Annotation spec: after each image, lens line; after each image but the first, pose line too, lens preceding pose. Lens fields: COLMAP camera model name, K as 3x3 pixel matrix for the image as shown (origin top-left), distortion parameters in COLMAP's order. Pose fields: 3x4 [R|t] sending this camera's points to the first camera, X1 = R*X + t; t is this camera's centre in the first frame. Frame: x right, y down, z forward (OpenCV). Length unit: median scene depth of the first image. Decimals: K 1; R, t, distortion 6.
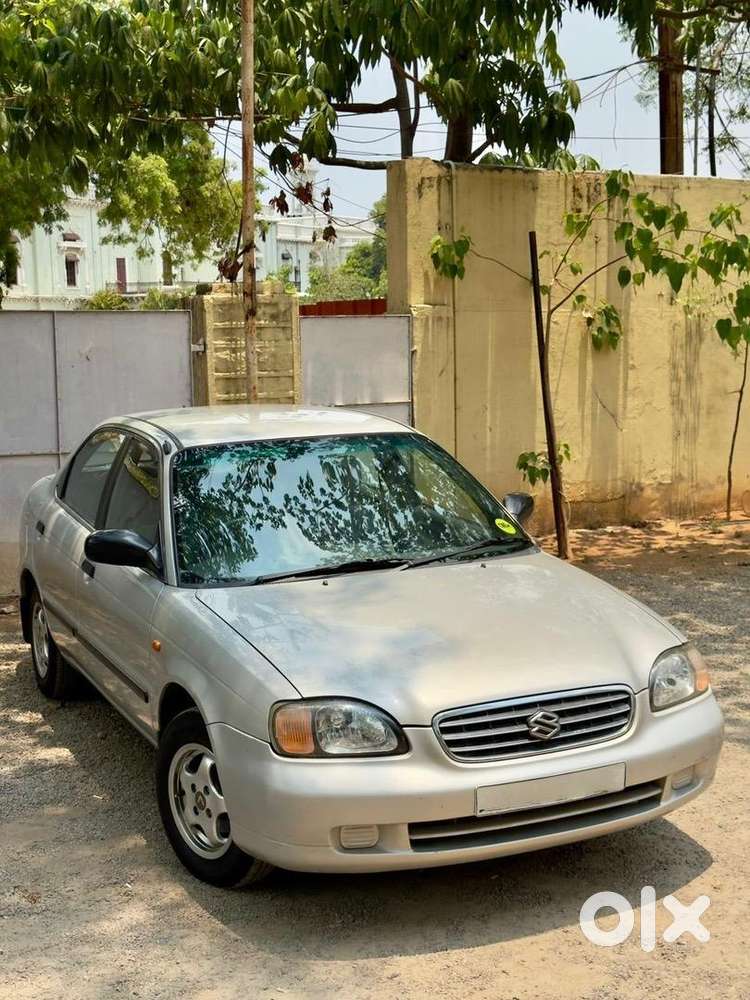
lens RADIAL K [[1416.7, 0, 375.0], [0, 1416.7, 500.0], [0, 0, 1]] dist [0.146988, -0.163578]
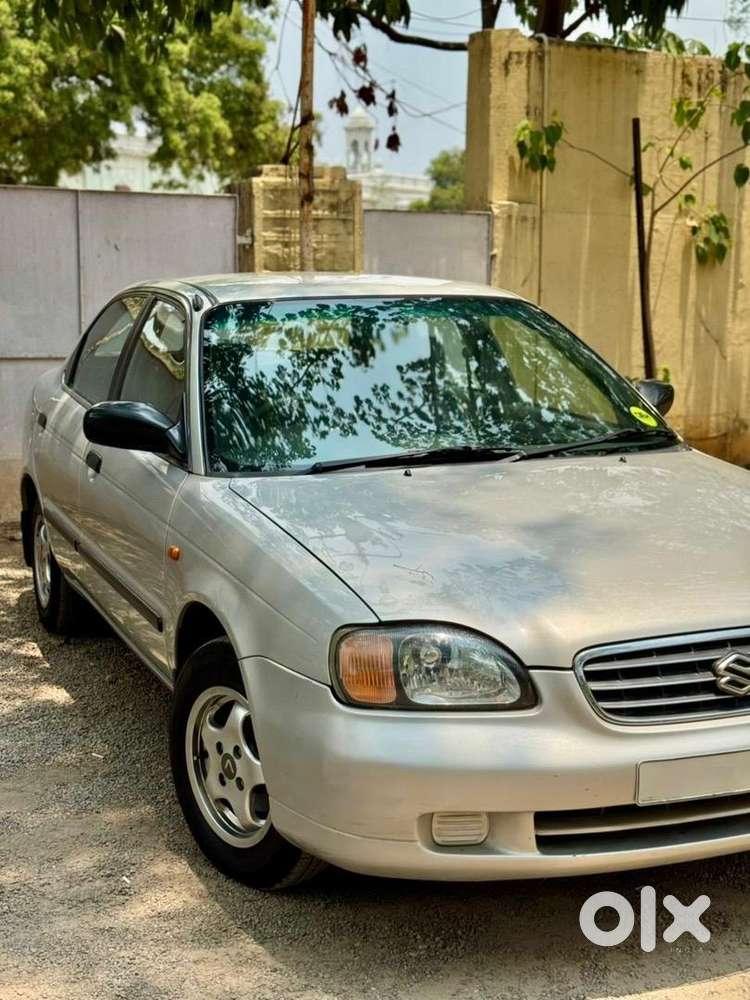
lens RADIAL K [[1416.7, 0, 375.0], [0, 1416.7, 500.0], [0, 0, 1]] dist [0.146988, -0.163578]
pose [[0.999131, 0.027227, -0.031551, -0.019391], [-0.026510, 0.999386, 0.022916, 0.038030], [0.032156, -0.022060, 0.999239, 0.187983]]
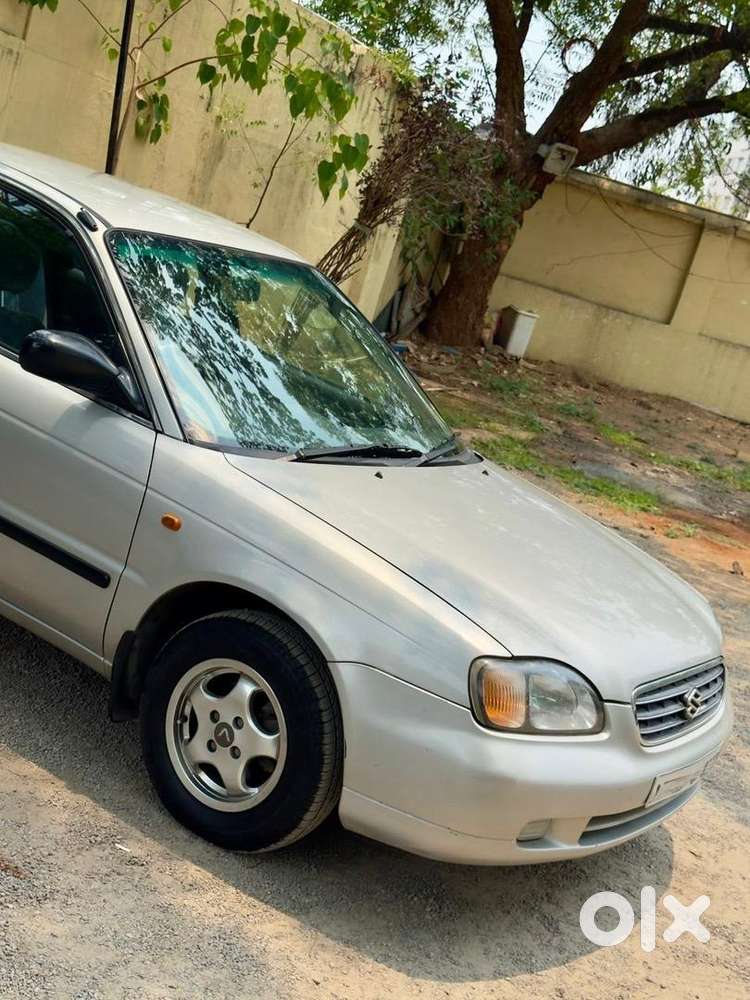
lens RADIAL K [[1416.7, 0, 375.0], [0, 1416.7, 500.0], [0, 0, 1]] dist [0.146988, -0.163578]
pose [[0.806064, 0.143862, 0.574078, -0.330027], [-0.232527, 0.968984, 0.083668, 0.004616], [-0.544236, -0.200930, 0.814515, 0.241373]]
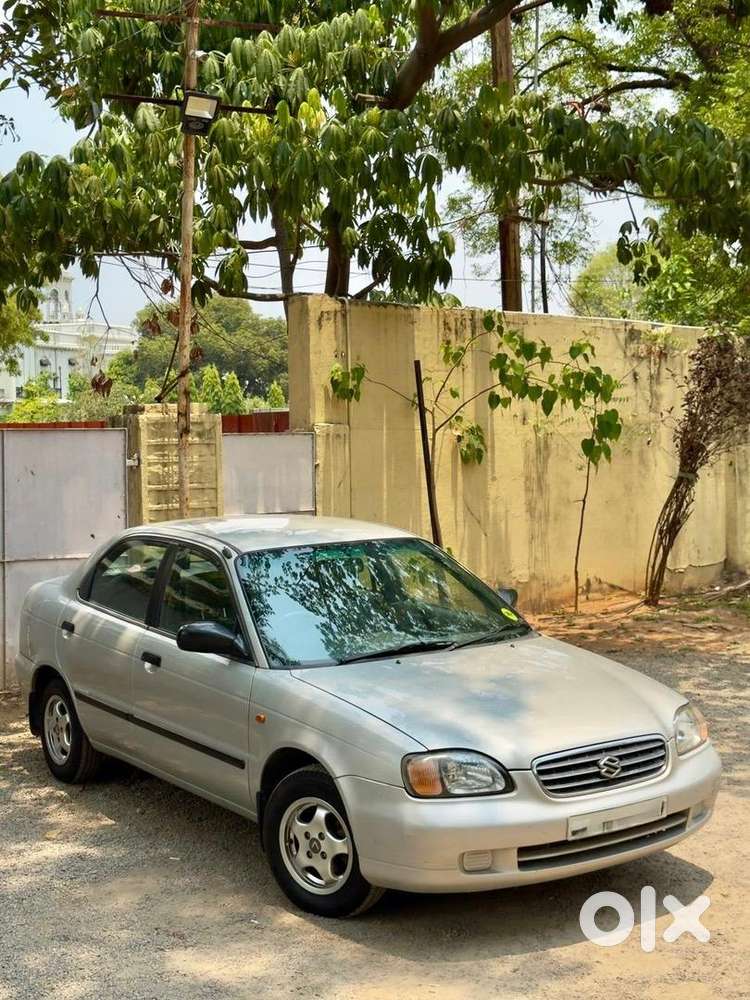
lens RADIAL K [[1416.7, 0, 375.0], [0, 1416.7, 500.0], [0, 0, 1]] dist [0.146988, -0.163578]
pose [[0.984091, -0.003928, 0.177623, -0.183089], [0.017126, 0.997197, -0.072832, 0.005694], [-0.176839, 0.074715, 0.981400, -0.135996]]
